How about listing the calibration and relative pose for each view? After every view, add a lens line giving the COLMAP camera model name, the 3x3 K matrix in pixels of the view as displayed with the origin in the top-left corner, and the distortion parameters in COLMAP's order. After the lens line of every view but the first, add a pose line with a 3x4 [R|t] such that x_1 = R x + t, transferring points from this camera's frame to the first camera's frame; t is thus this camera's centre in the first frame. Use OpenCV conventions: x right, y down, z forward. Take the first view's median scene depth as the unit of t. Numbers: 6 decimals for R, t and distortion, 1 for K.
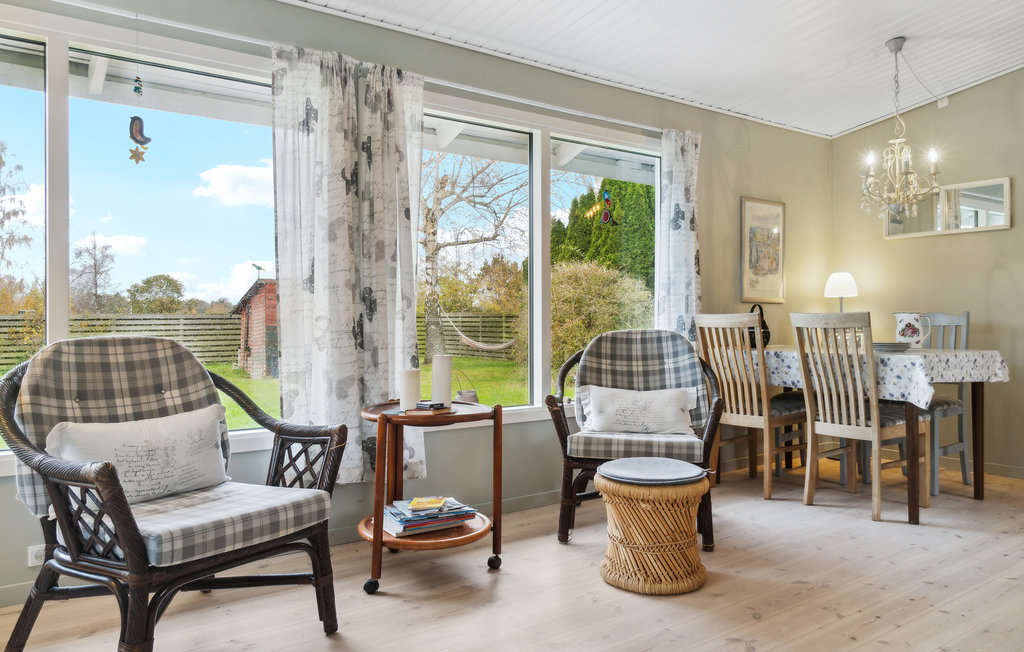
lens RADIAL K [[717.3, 0, 512.0], [0, 717.3, 326.0], [0, 0, 1]] dist [0.001369, 0.004663]
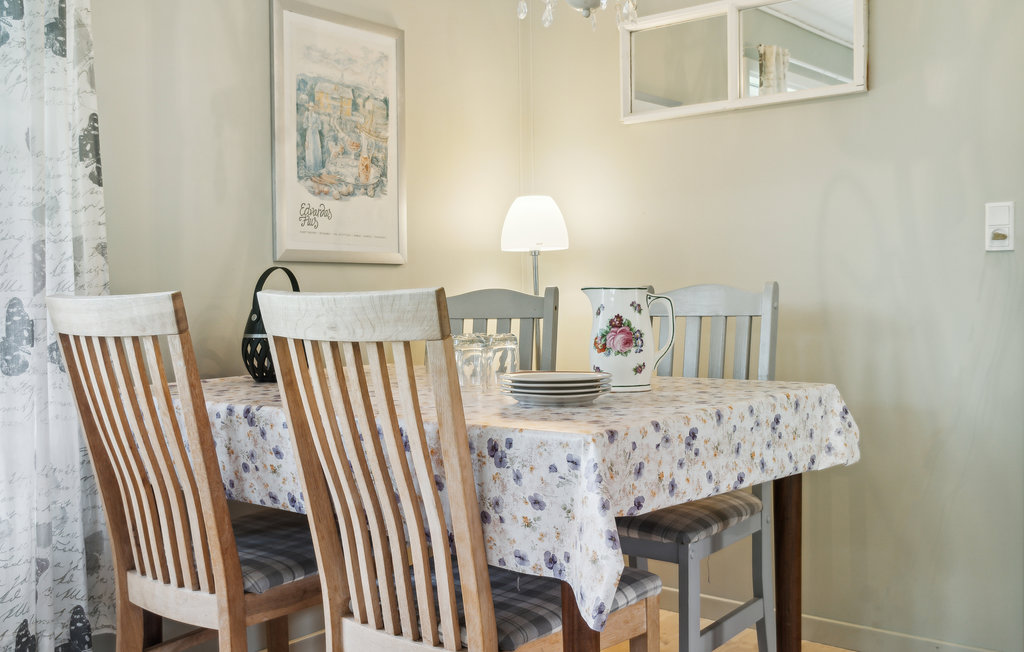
lens RADIAL K [[887.3, 0, 512.0], [0, 887.3, 326.0], [0, 0, 1]] dist [-0.006487, -0.005373]
pose [[0.975616, -0.017887, 0.218754, 0.399987], [0.010608, 0.999352, 0.034403, -0.015052], [-0.219227, -0.031243, 0.975173, 0.569609]]
